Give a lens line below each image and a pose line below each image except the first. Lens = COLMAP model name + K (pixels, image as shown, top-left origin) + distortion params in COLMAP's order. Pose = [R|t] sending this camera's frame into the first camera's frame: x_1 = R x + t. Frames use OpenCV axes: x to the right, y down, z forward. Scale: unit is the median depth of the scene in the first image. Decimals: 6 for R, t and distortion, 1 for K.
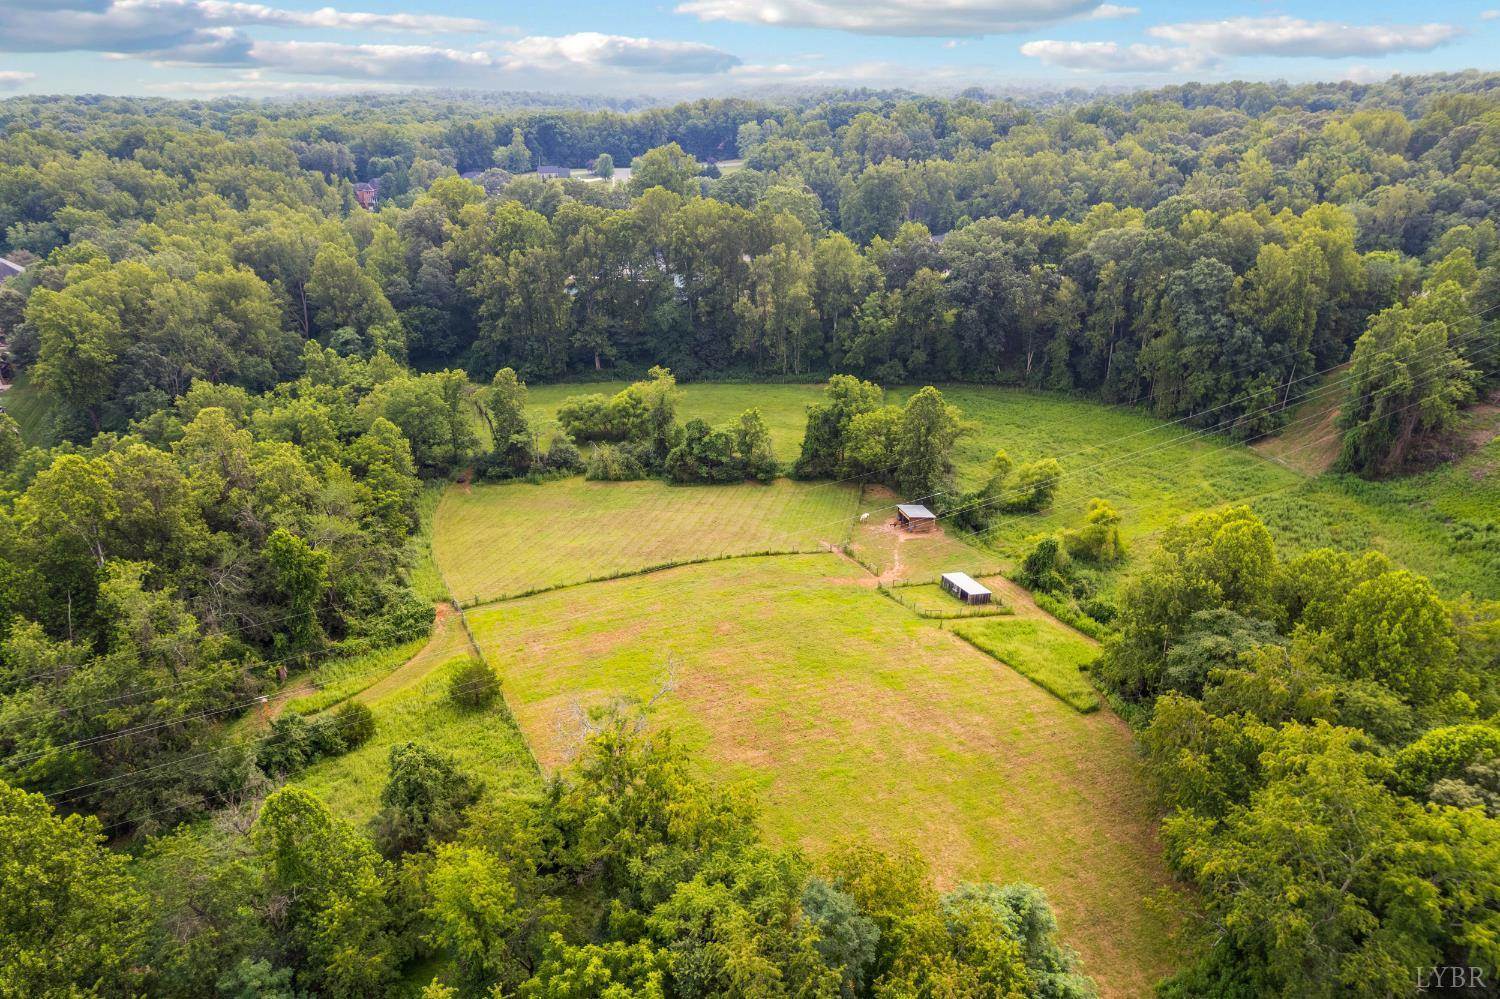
lens RADIAL K [[965.4, 0, 754.6], [0, 965.4, 499.3], [0, 0, 1]] dist [-0.041425, 0.000032]
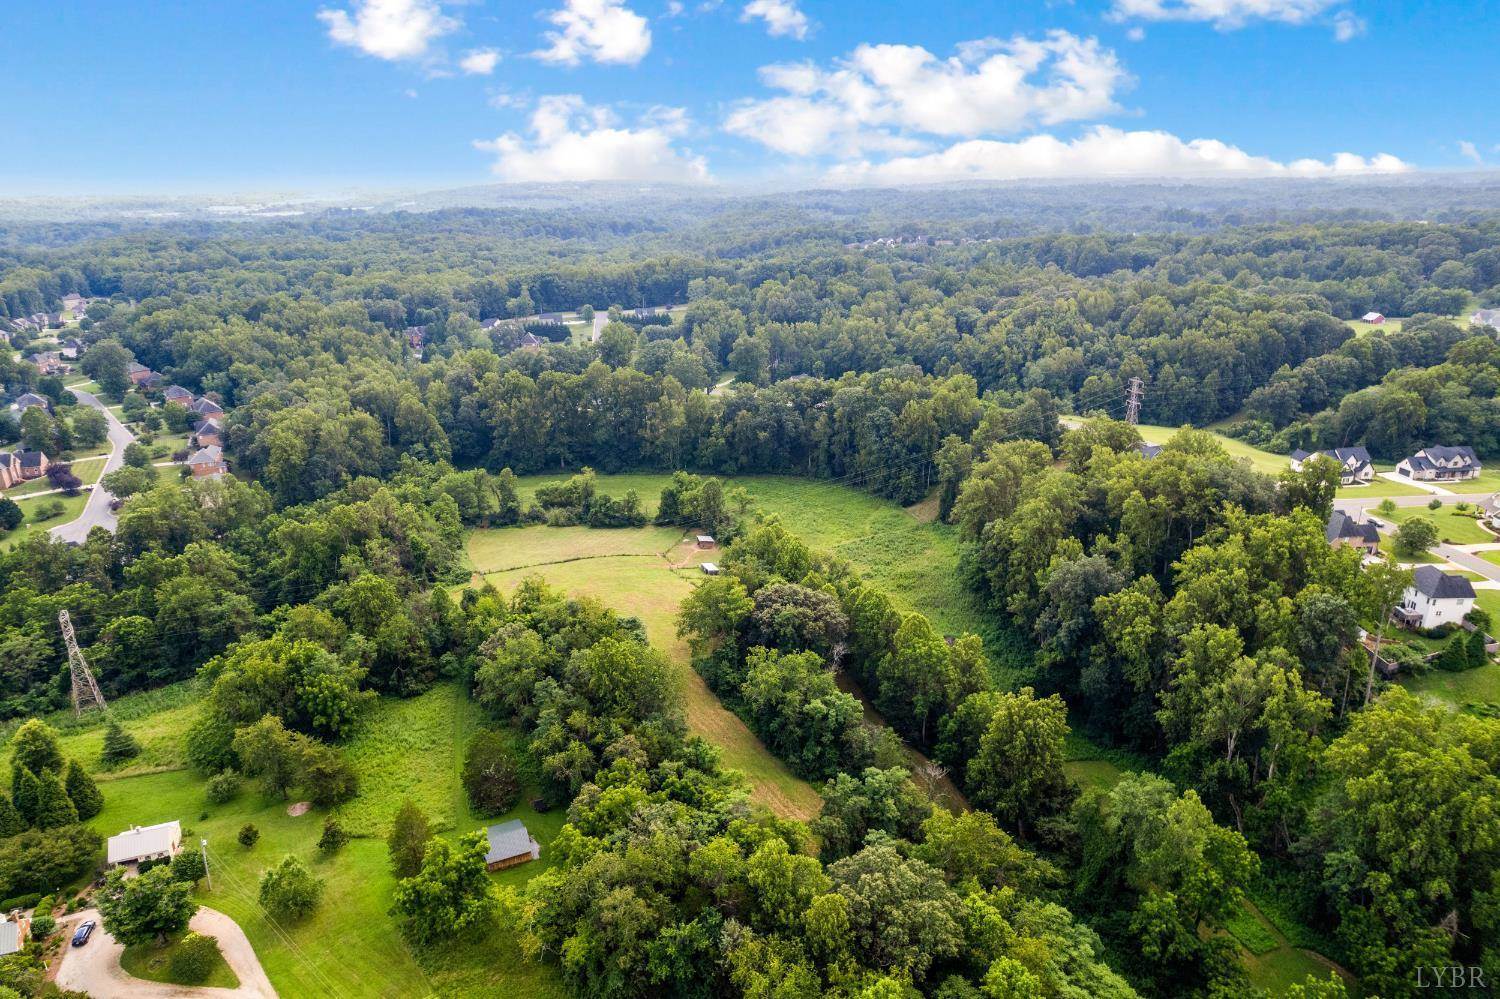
lens RADIAL K [[965.4, 0, 744.5], [0, 965.4, 497.7], [0, 0, 1]] dist [-0.041425, 0.000032]
pose [[0.999771, -0.001711, -0.021322, 0.238876], [-0.000195, 0.996025, -0.089069, 0.087357], [0.021390, 0.089052, 0.995797, -0.836773]]
